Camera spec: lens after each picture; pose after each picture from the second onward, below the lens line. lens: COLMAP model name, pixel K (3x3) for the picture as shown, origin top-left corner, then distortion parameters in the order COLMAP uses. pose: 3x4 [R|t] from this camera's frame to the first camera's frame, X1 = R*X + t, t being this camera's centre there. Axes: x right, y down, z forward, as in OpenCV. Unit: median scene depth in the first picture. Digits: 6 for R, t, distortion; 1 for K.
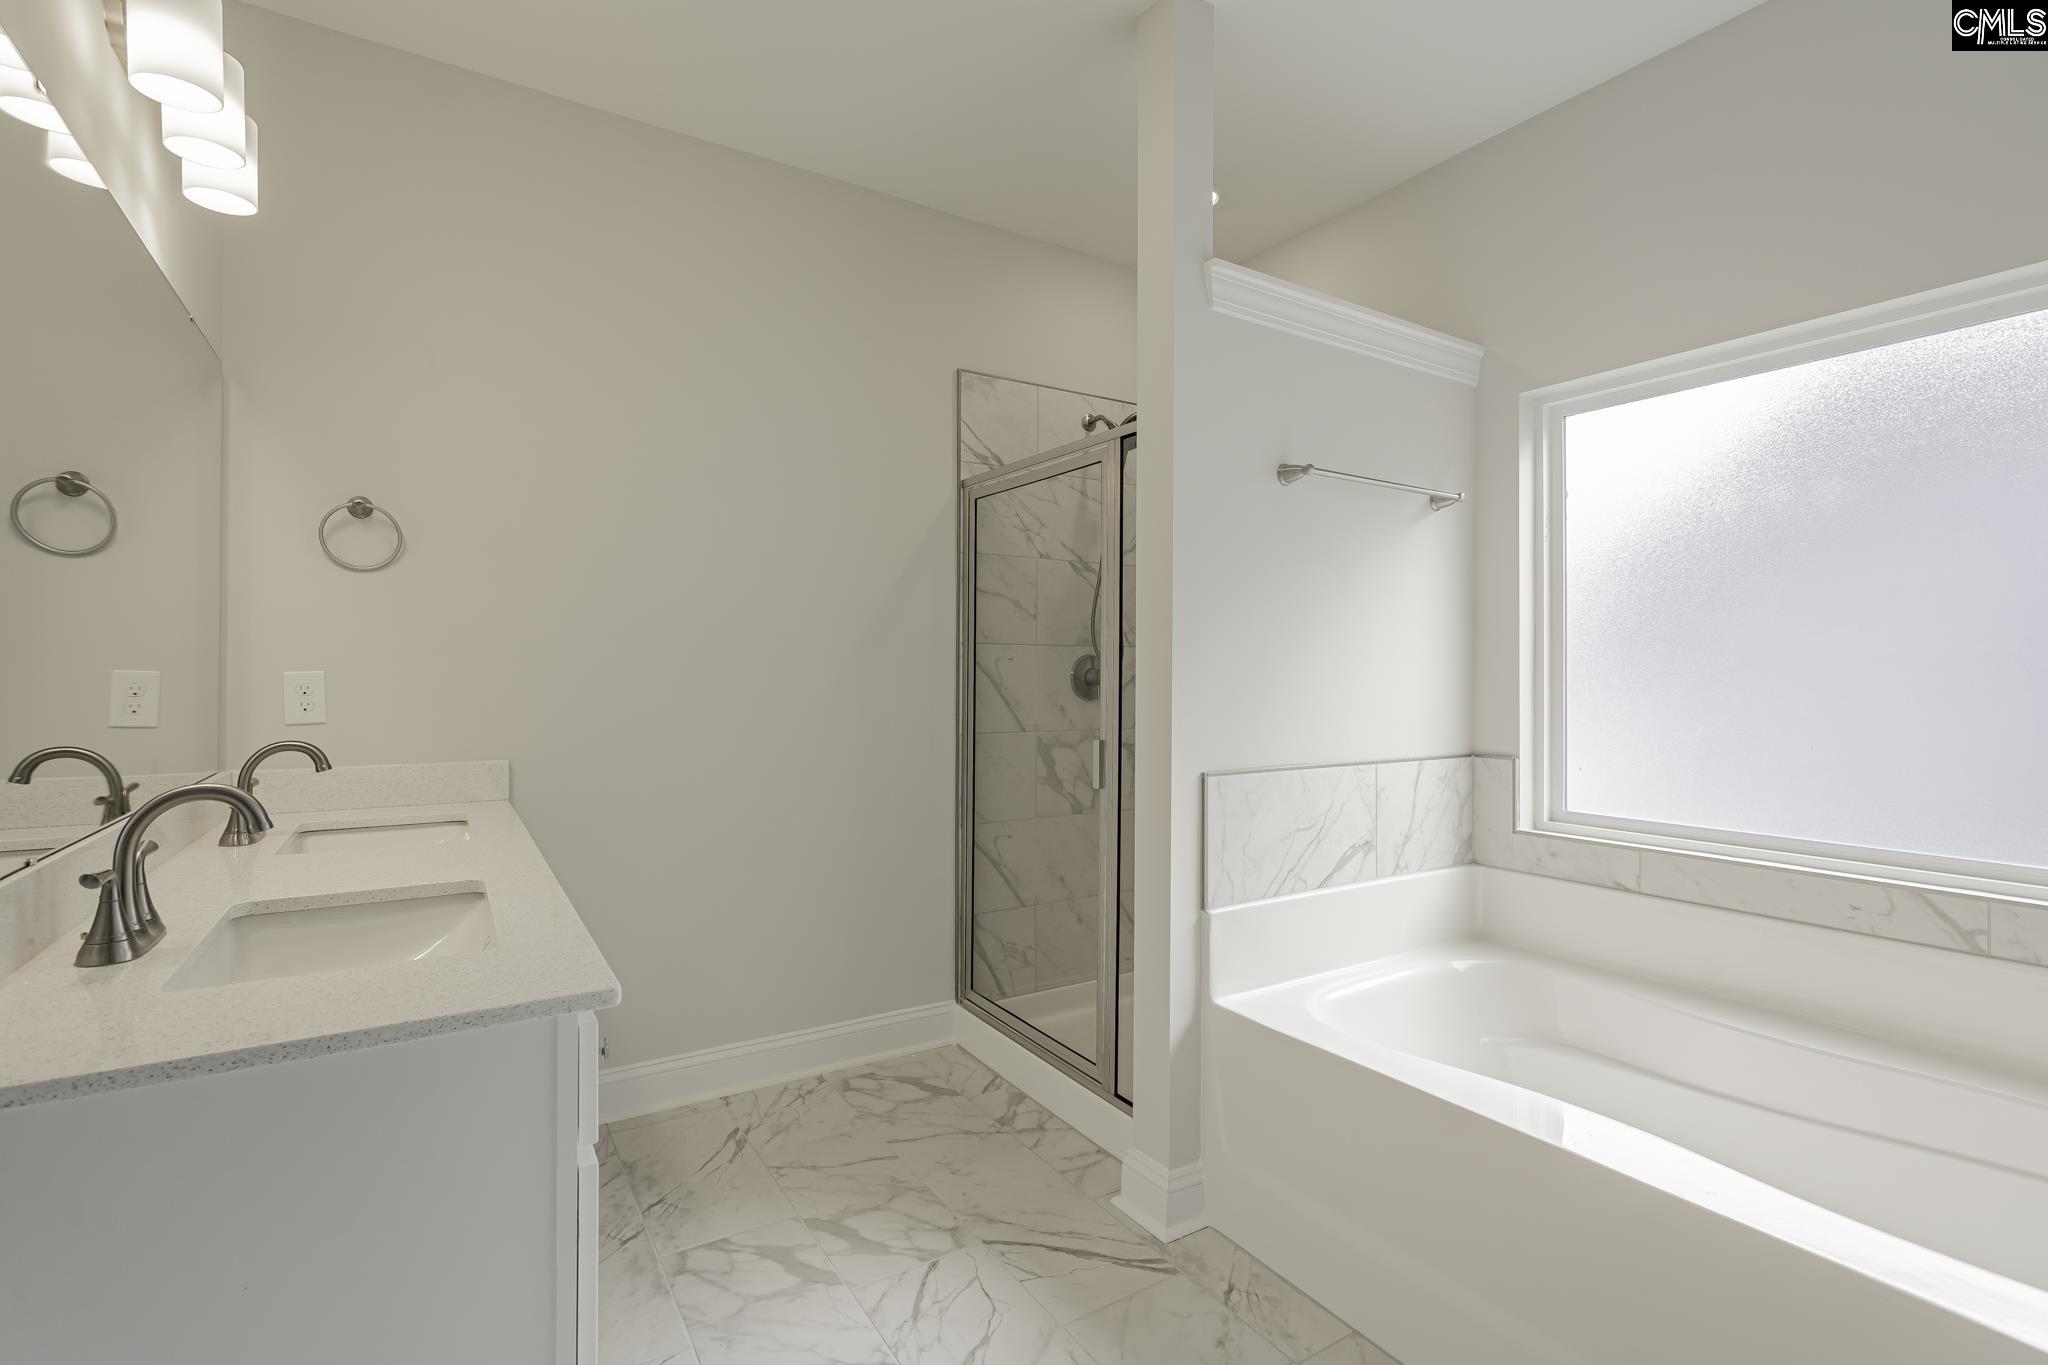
lens RADIAL K [[941.1, 0, 1019.9], [0, 941.1, 676.3], [0, 0, 1]] dist [-0.006726, 0.004586]
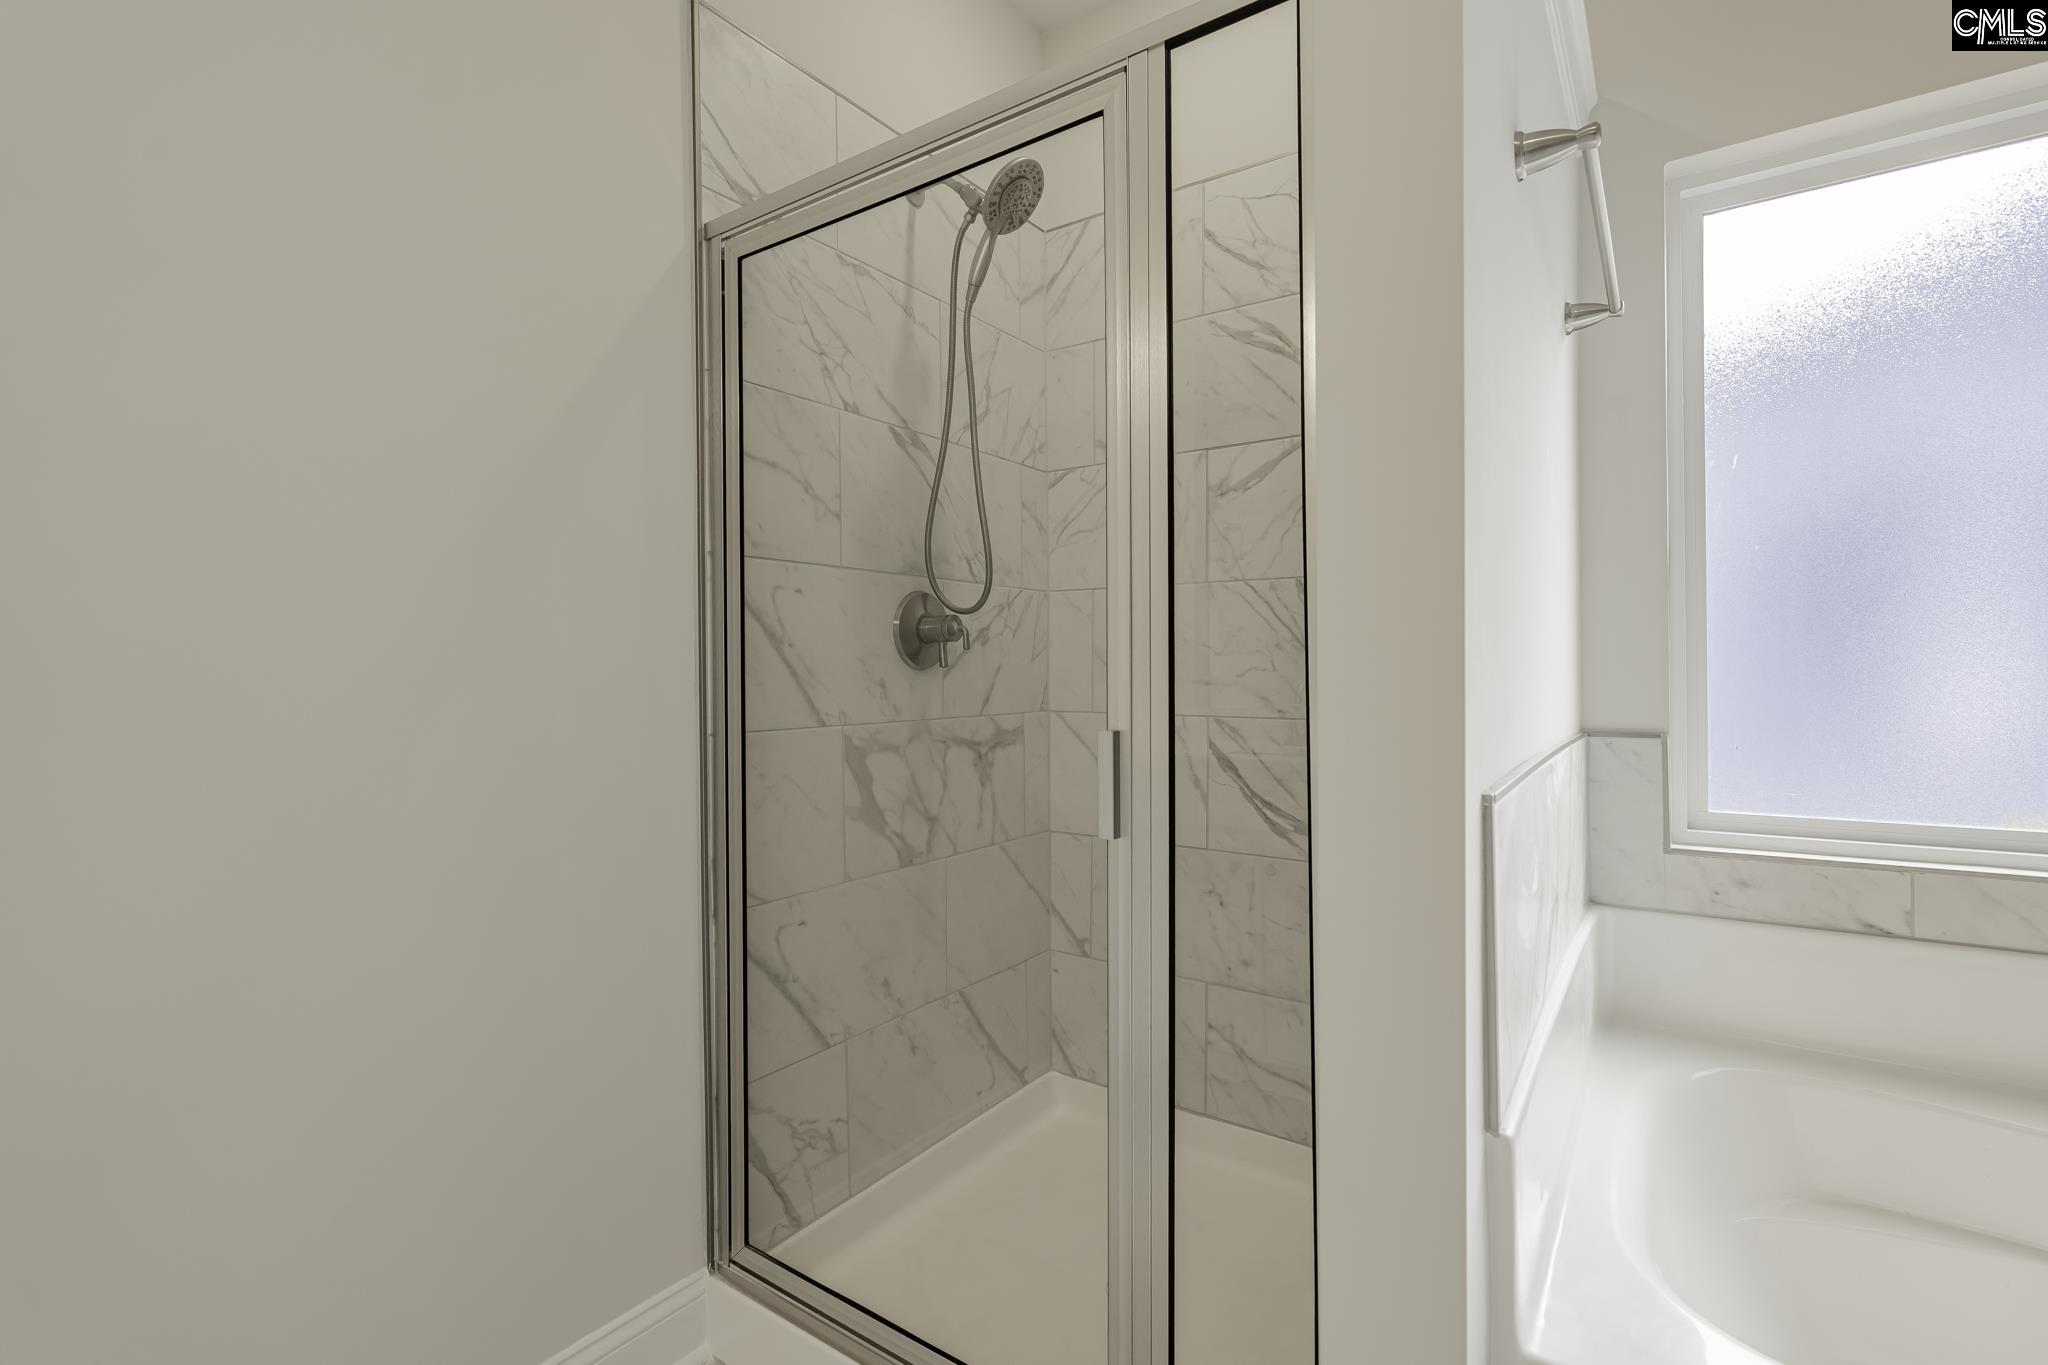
lens RADIAL K [[941.1, 0, 1027.6], [0, 941.1, 678.6], [0, 0, 1]] dist [-0.006726, 0.004586]
pose [[0.924218, -0.017163, 0.381480, -0.092900], [0.015725, 0.999853, 0.006886, 0.029551], [-0.381542, -0.000366, 0.924351, 0.456014]]
